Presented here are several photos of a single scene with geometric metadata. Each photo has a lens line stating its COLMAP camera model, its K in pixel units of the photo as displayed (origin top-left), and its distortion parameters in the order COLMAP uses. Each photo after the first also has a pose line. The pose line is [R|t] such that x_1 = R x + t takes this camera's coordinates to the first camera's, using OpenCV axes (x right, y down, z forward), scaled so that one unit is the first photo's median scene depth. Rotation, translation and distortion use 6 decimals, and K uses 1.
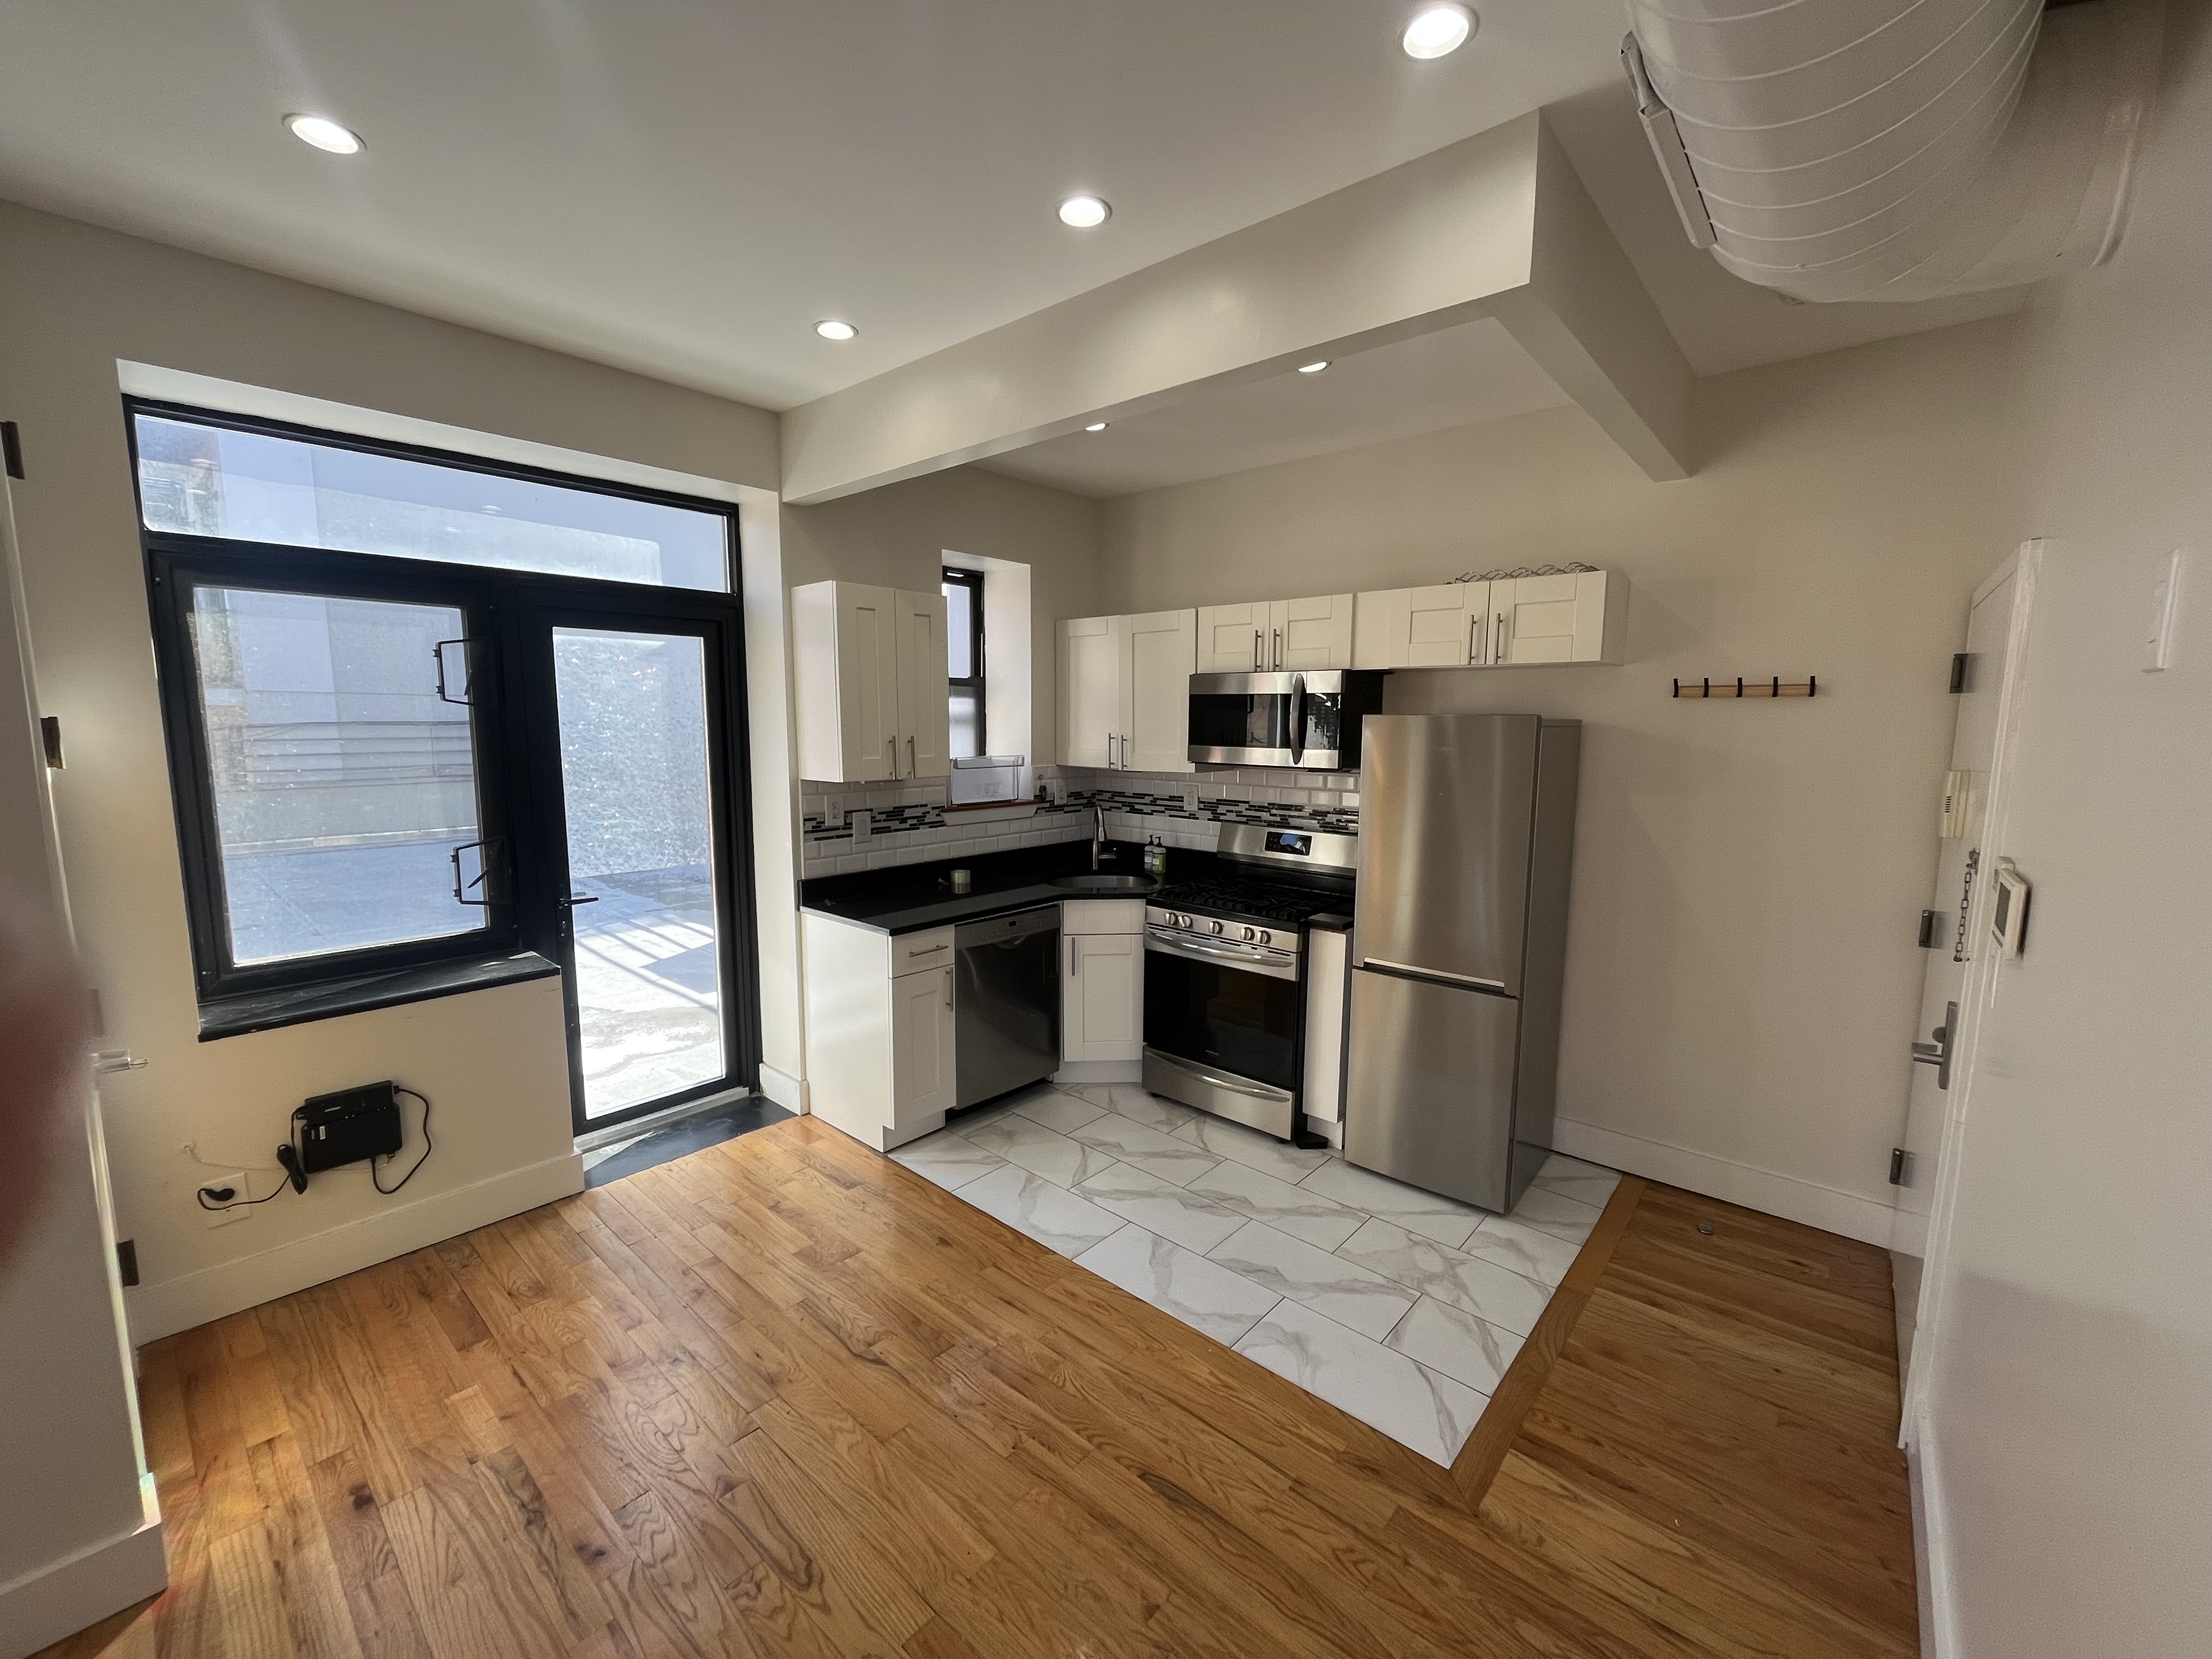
lens RADIAL K [[894.8, 0, 1117.4], [0, 894.8, 834.4], [0, 0, 1]] dist [-0.010797, -0.000070]
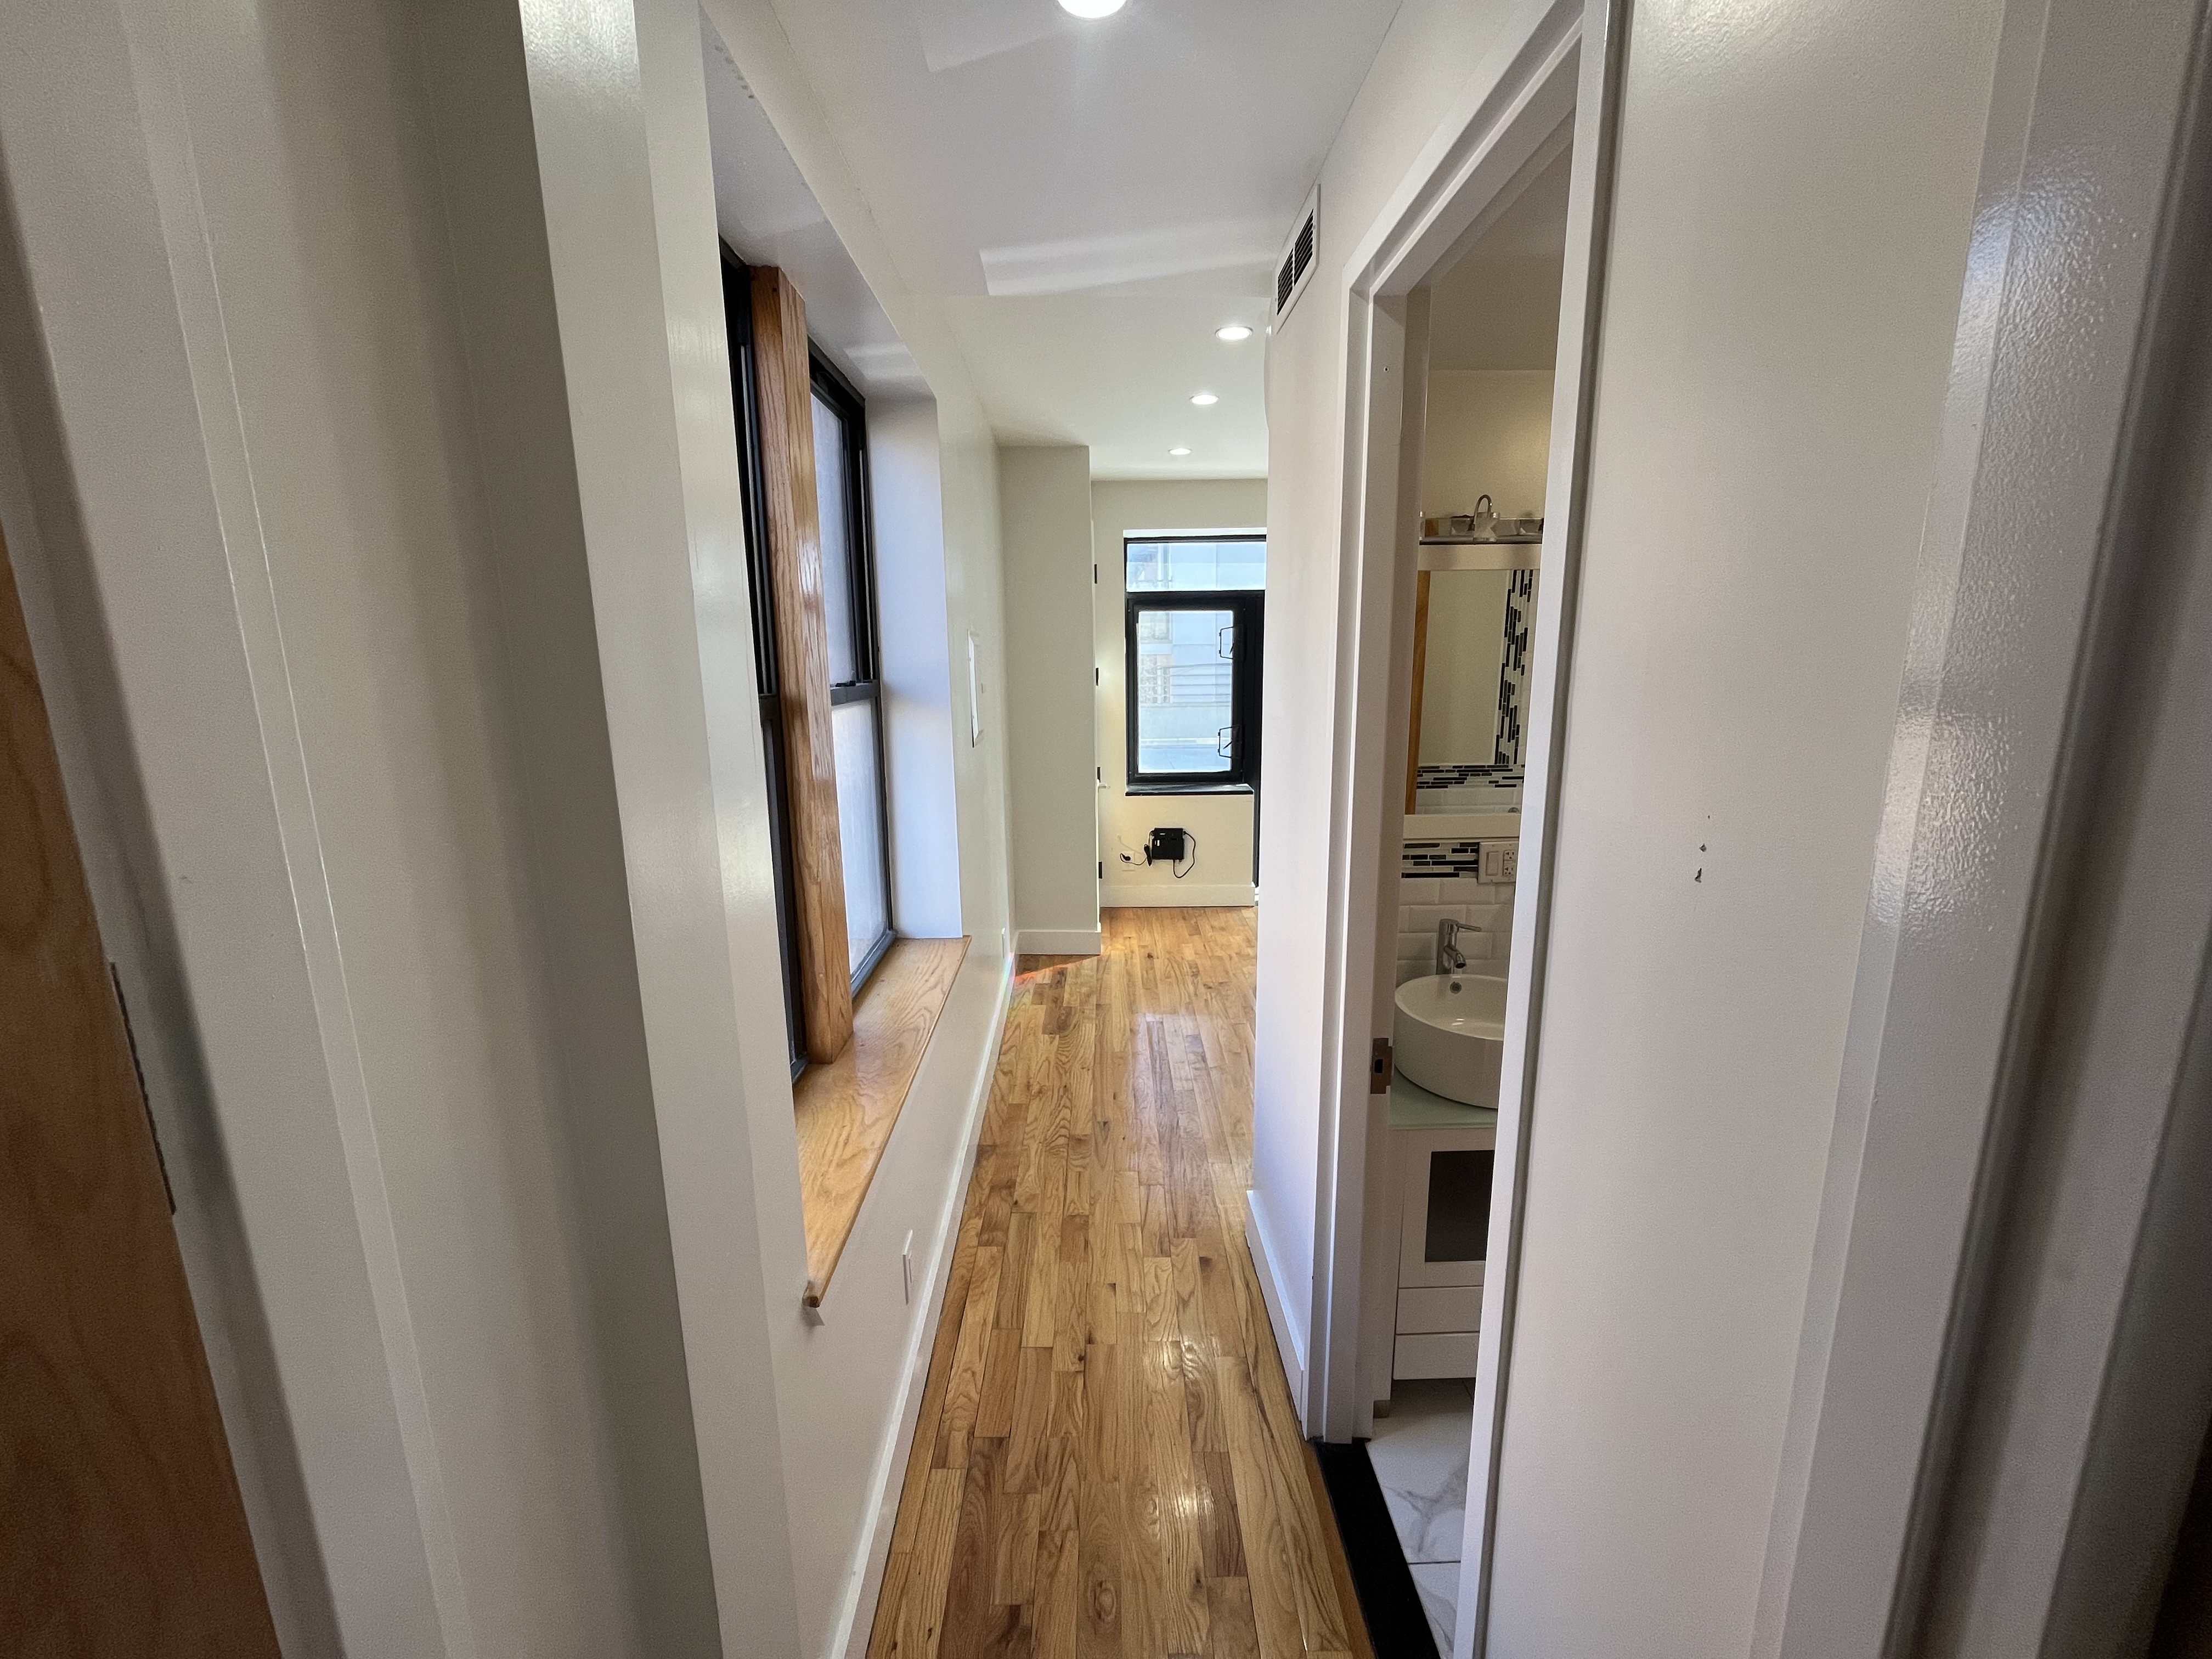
lens RADIAL K [[894.8, 0, 1117.4], [0, 894.8, 834.4], [0, 0, 1]] dist [-0.010797, -0.000070]
pose [[0.664533, 0.132689, -0.735384, 1.011913], [-0.080416, 0.991092, 0.106159, 0.088549], [0.742919, -0.011410, 0.669284, -0.880421]]
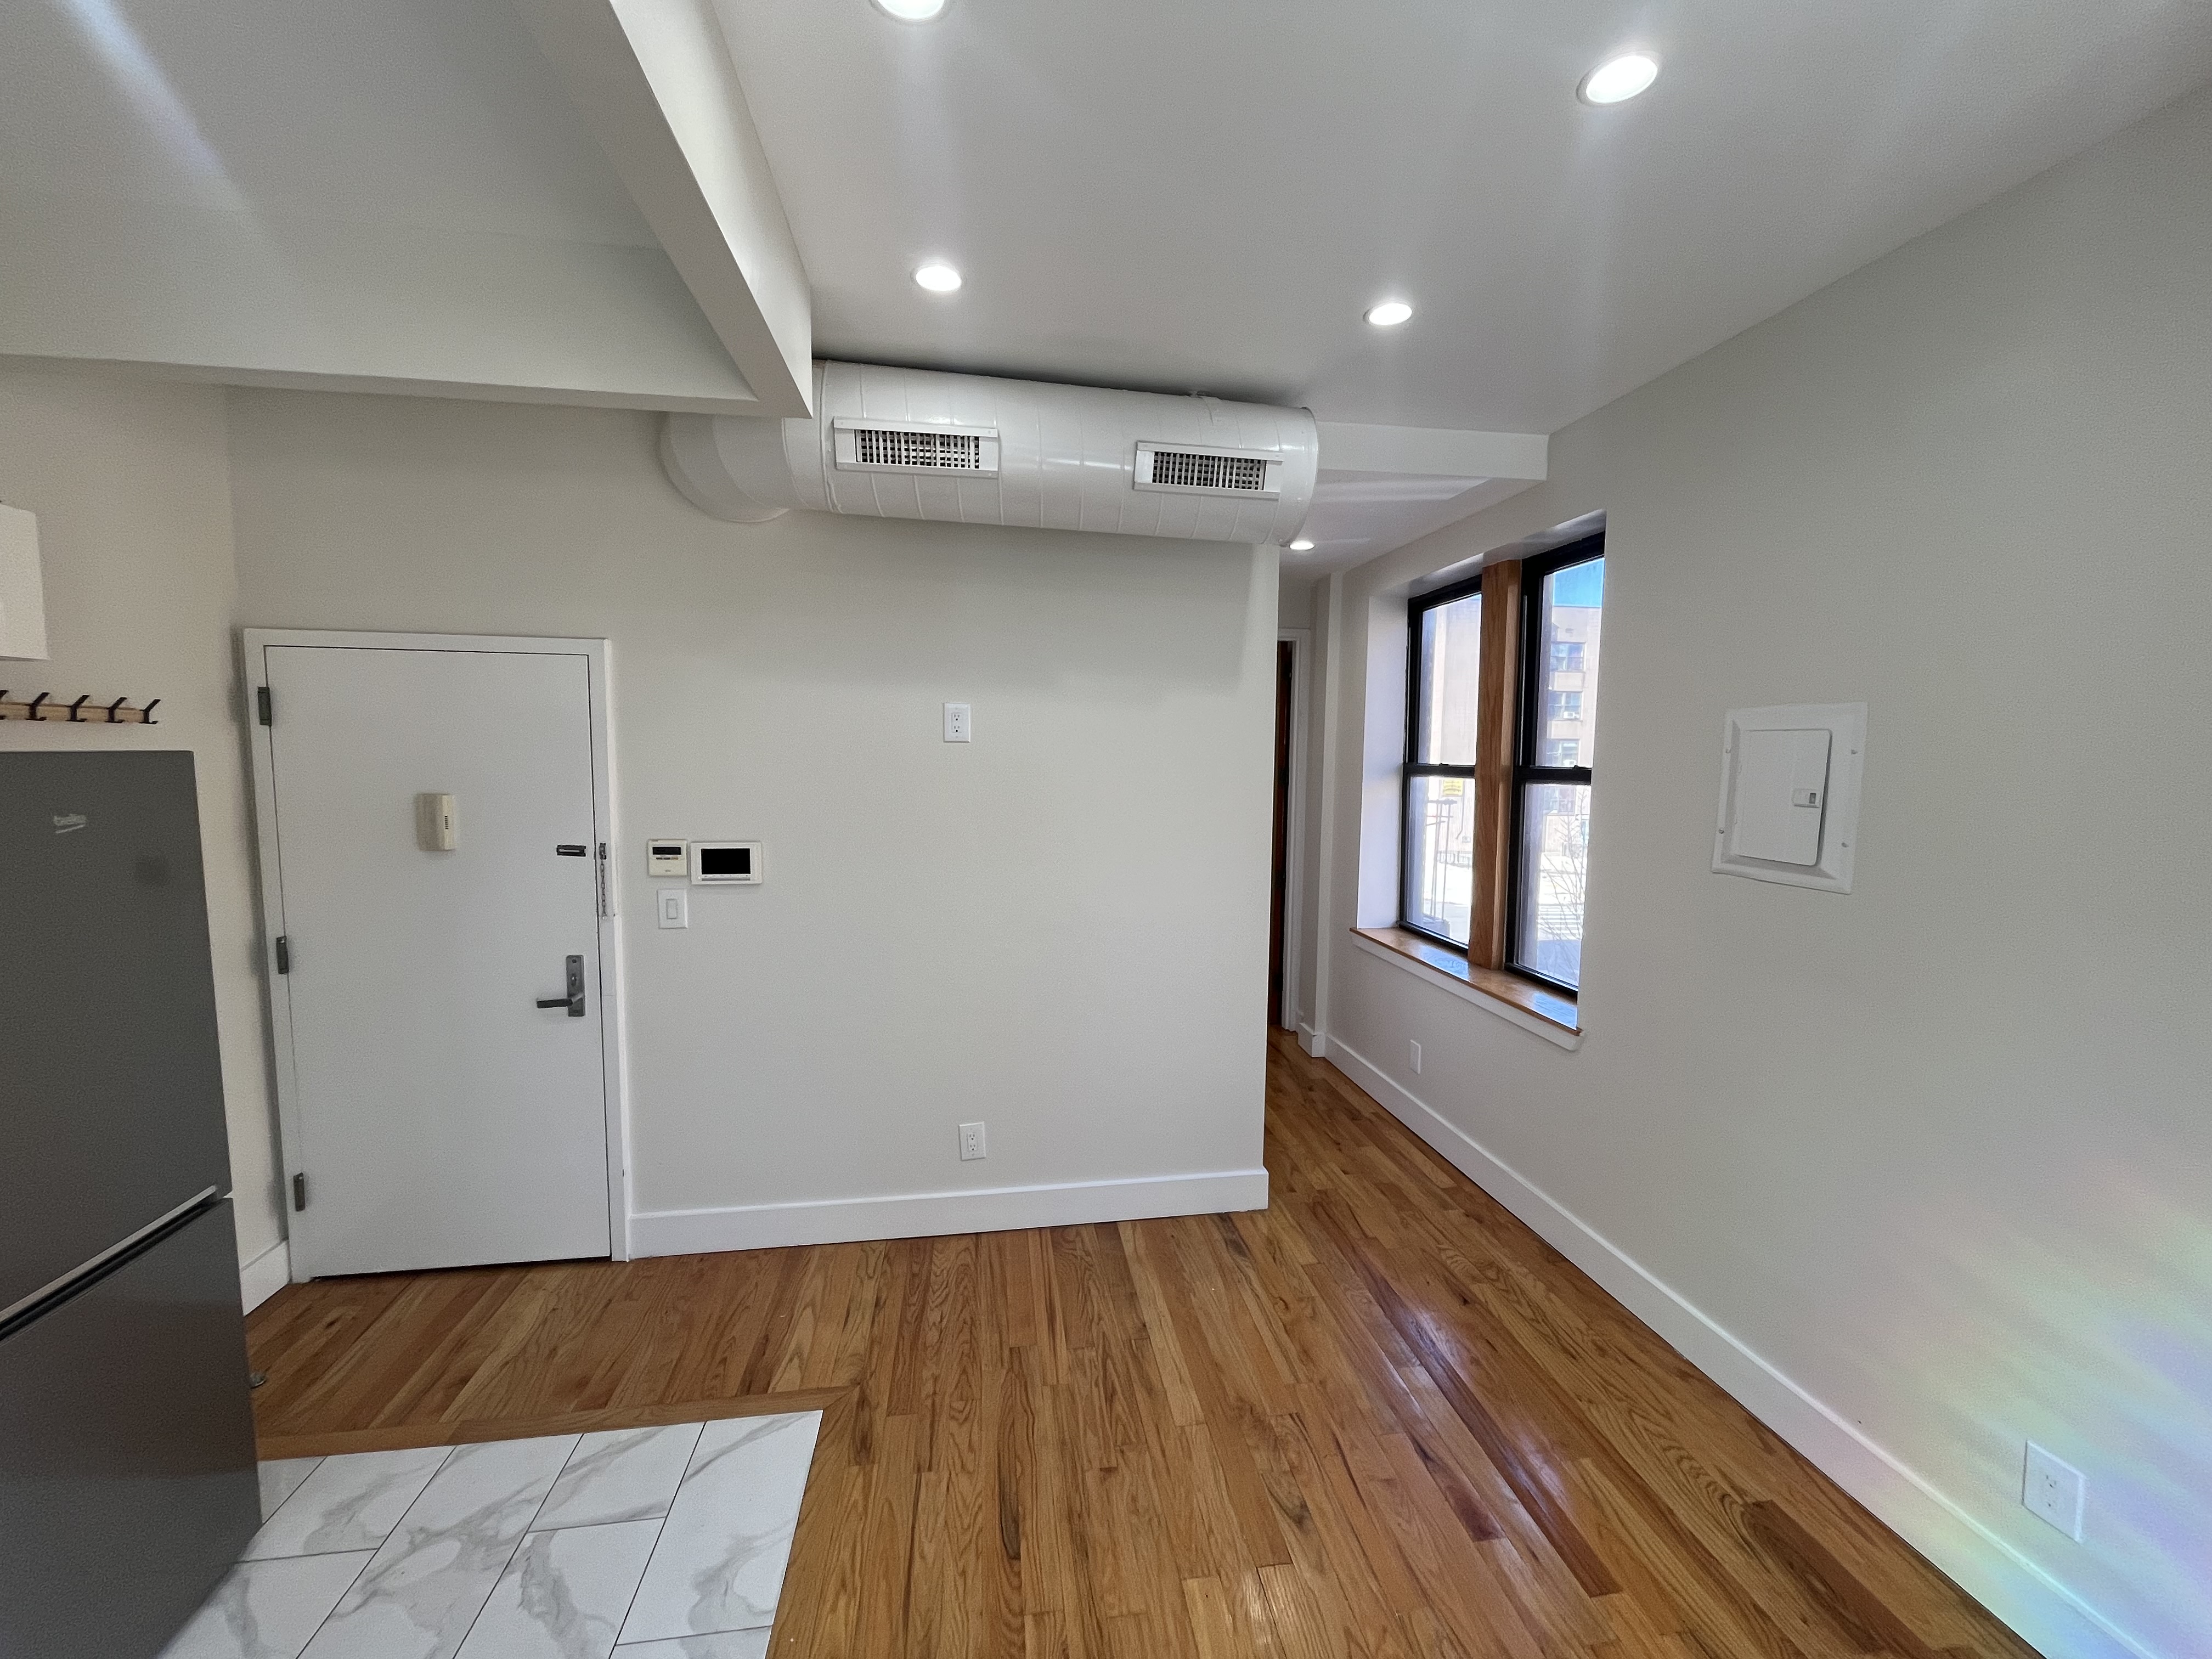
lens RADIAL K [[894.8, 0, 1117.4], [0, 894.8, 834.4], [0, 0, 1]] dist [-0.010797, -0.000070]
pose [[-0.763020, -0.074369, 0.642083, -0.597253], [0.067735, 0.978690, 0.193849, -0.206021], [-0.642817, 0.191402, -0.741722, 1.468001]]
